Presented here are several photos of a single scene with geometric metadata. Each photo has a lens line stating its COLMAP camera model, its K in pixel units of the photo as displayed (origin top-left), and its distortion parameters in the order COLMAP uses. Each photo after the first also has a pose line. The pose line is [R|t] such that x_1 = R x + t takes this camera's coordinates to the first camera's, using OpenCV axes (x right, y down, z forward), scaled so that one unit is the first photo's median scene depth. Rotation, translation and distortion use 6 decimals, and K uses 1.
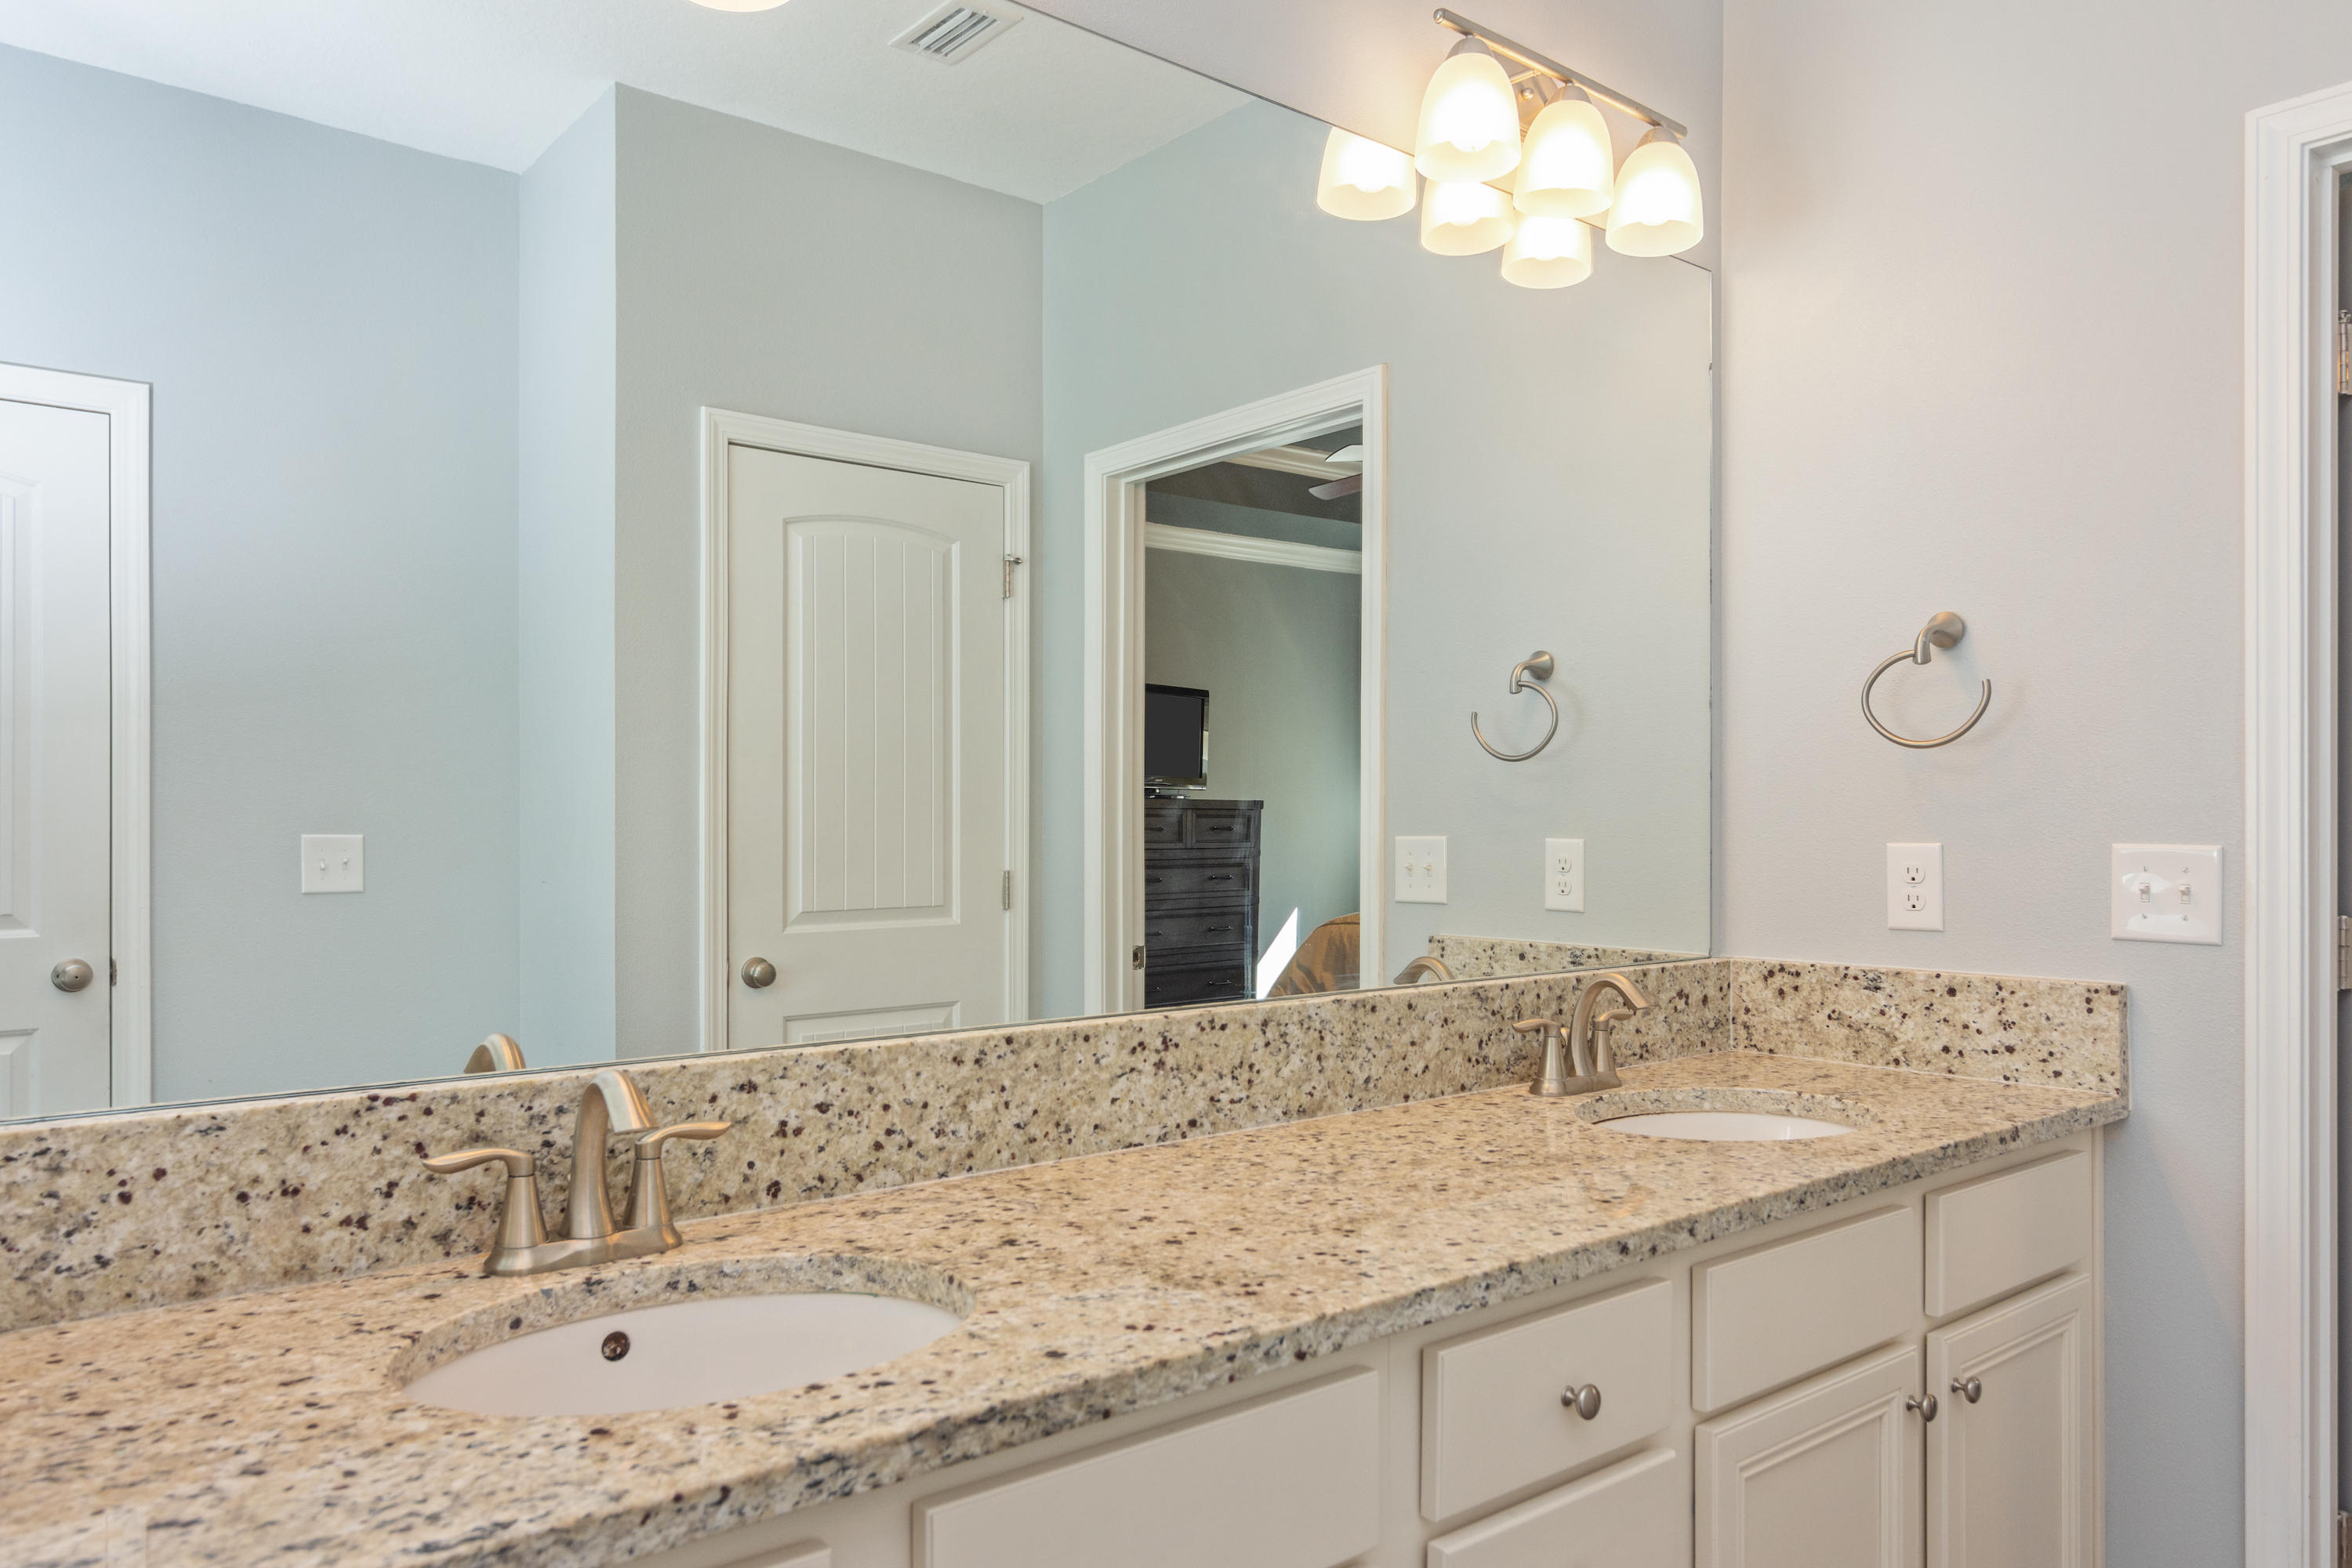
lens RADIAL K [[1562.6, 0, 1176.0], [0, 1562.6, 784.0], [0, 0, 1]] dist [0.001720, -0.000793]
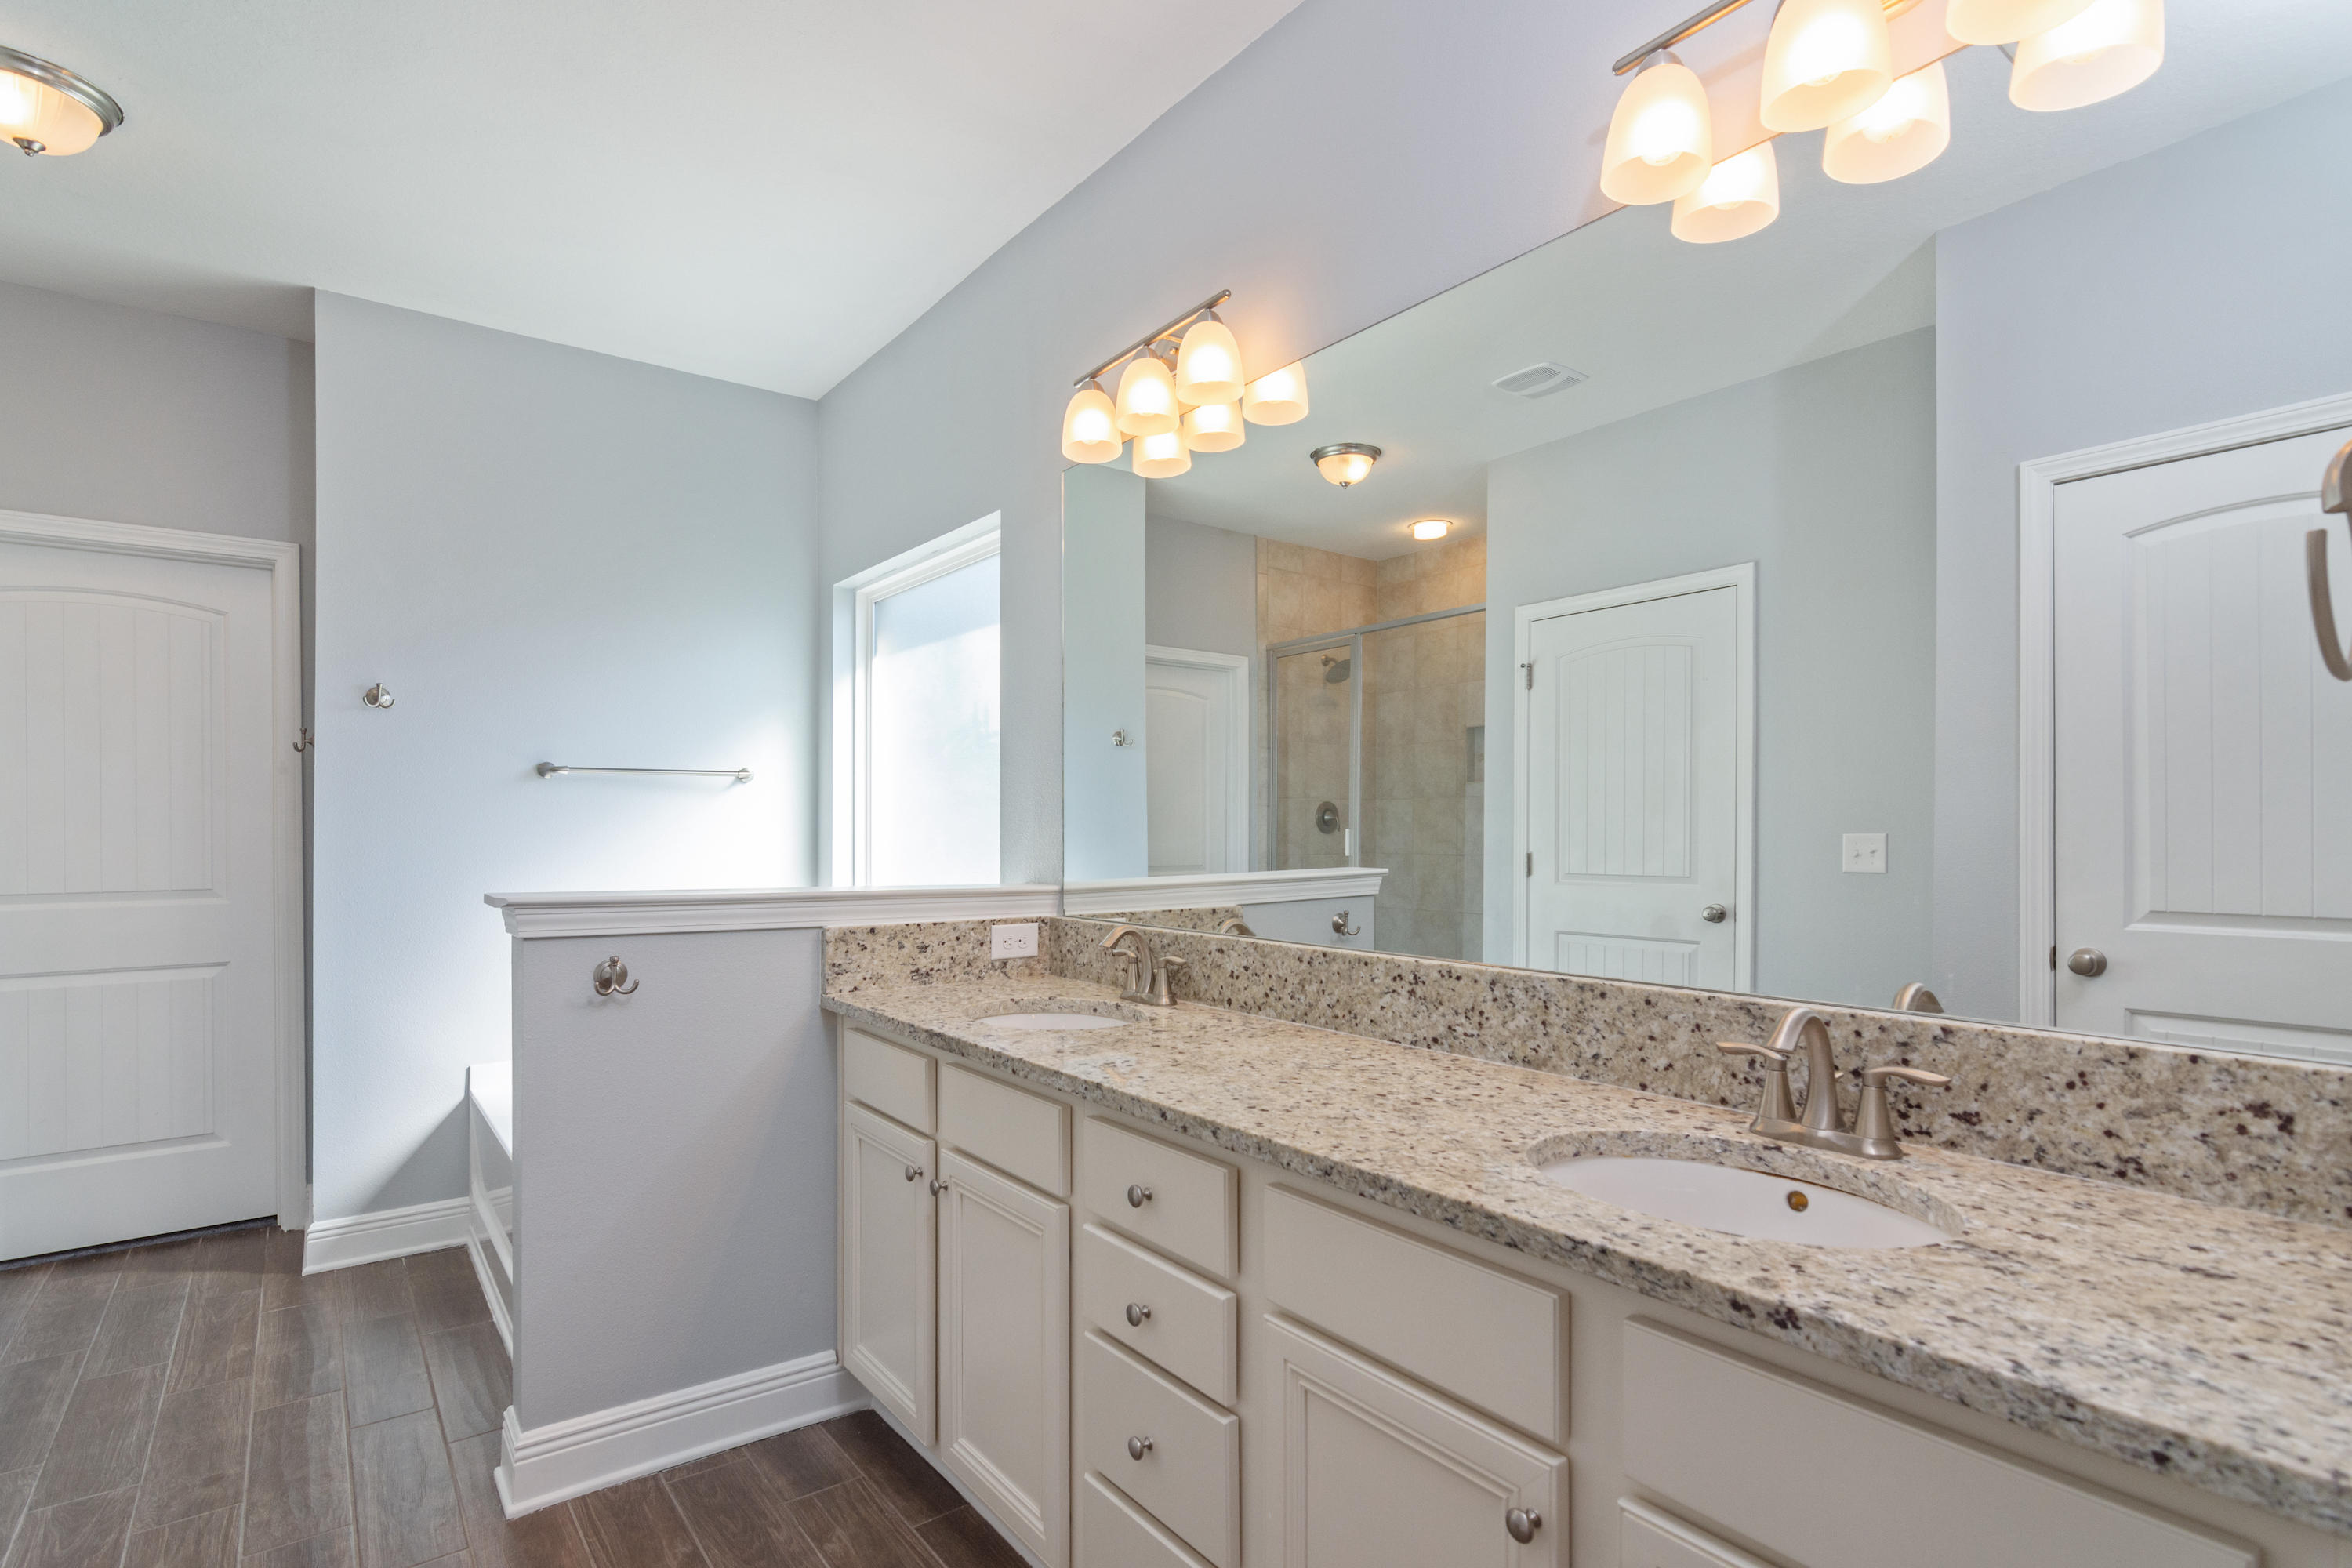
lens RADIAL K [[1137.9, 0, 1180.9], [0, 1137.9, 819.8], [0, 0, 1]] dist [-0.000924, 0.000362]
pose [[-0.022217, -0.002912, -0.999749, 1.061032], [0.029796, 0.999550, -0.003574, 0.014112], [0.999309, -0.029868, -0.022120, 0.807229]]
